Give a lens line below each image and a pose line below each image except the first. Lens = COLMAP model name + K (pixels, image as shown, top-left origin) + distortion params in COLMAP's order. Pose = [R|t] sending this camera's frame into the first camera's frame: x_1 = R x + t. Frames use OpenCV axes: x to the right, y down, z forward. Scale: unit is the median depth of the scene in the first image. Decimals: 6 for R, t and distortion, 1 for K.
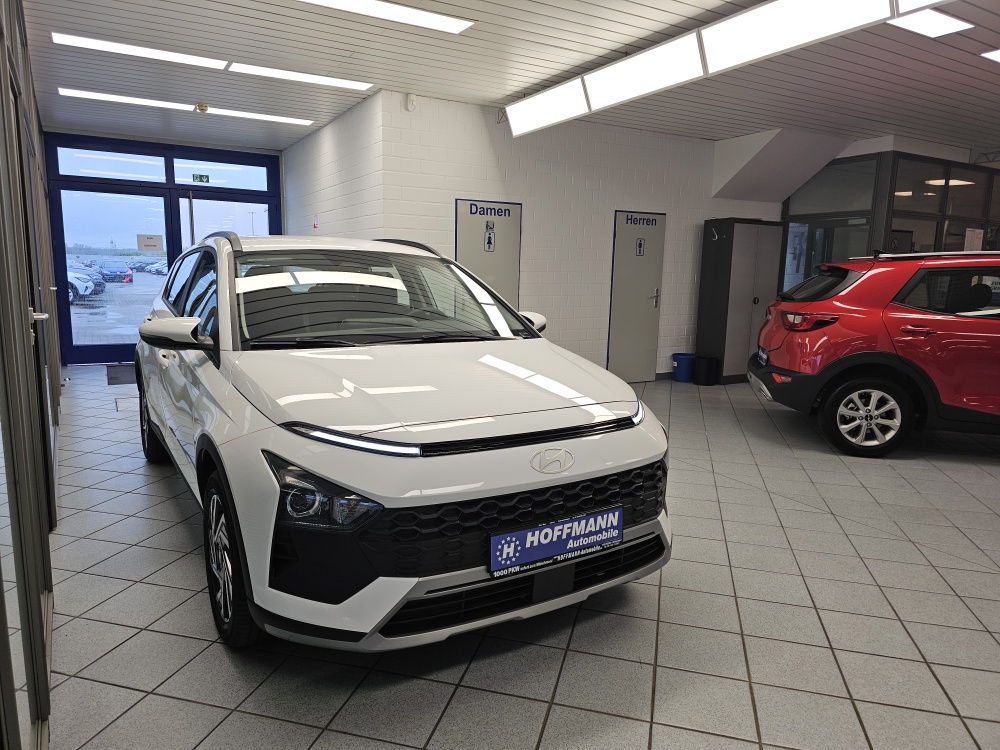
lens RADIAL K [[675.2, 0, 490.8], [0, 675.2, 382.8], [0, 0, 1]] dist [0.055938, -0.058183]
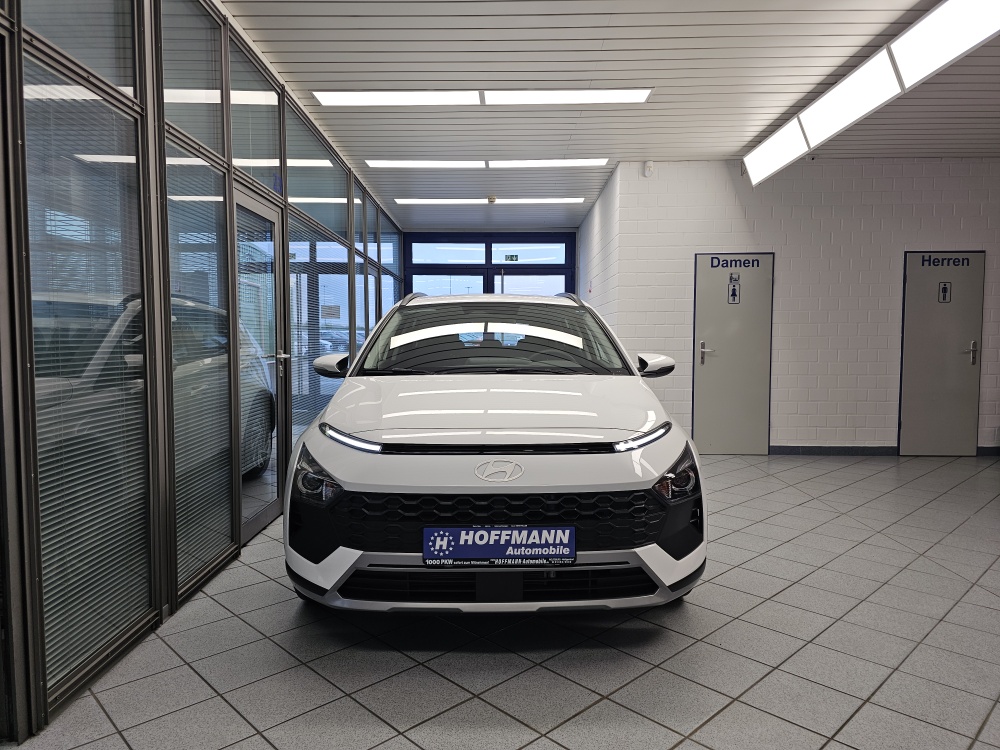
lens RADIAL K [[675.2, 0, 494.7], [0, 675.2, 377.2], [0, 0, 1]] dist [0.055938, -0.058183]
pose [[0.853496, 0.010247, -0.520998, 0.272857], [-0.067883, 0.993473, -0.091666, 0.027003], [0.516659, 0.113603, 0.848621, 0.018830]]
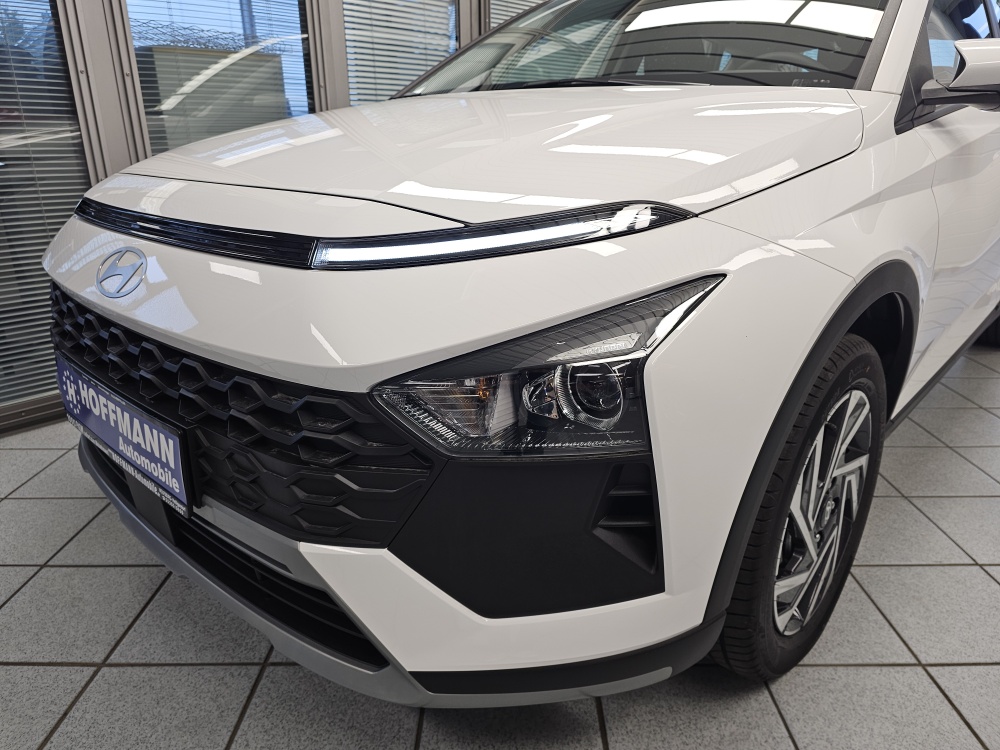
lens RADIAL K [[675.2, 0, 499.8], [0, 675.2, 370.4], [0, 0, 1]] dist [0.055938, -0.058183]
pose [[0.244555, 0.299808, -0.922122, 0.266244], [-0.148391, 0.951368, 0.269962, 0.002897], [0.958214, 0.070814, 0.277150, 0.470178]]
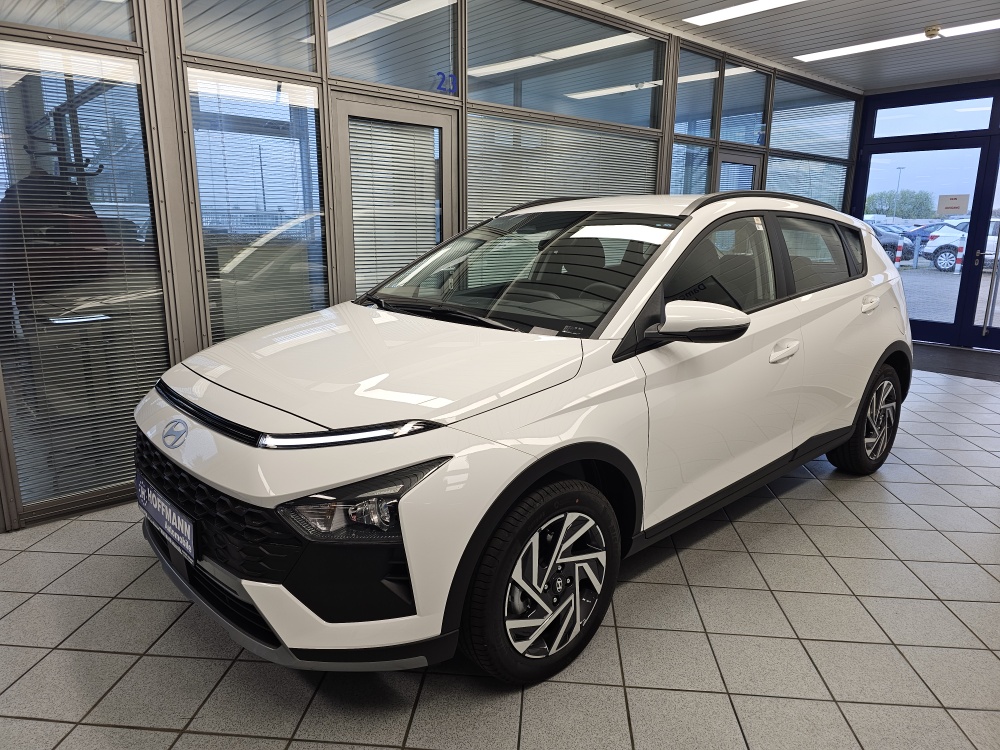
lens RADIAL K [[675.2, 0, 498.5], [0, 675.2, 372.9], [0, 0, 1]] dist [0.055938, -0.058183]
pose [[0.161977, 0.195632, -0.967208, 0.444885], [-0.165563, 0.971645, 0.168803, -0.084785], [0.972806, 0.132792, 0.189773, 0.518458]]
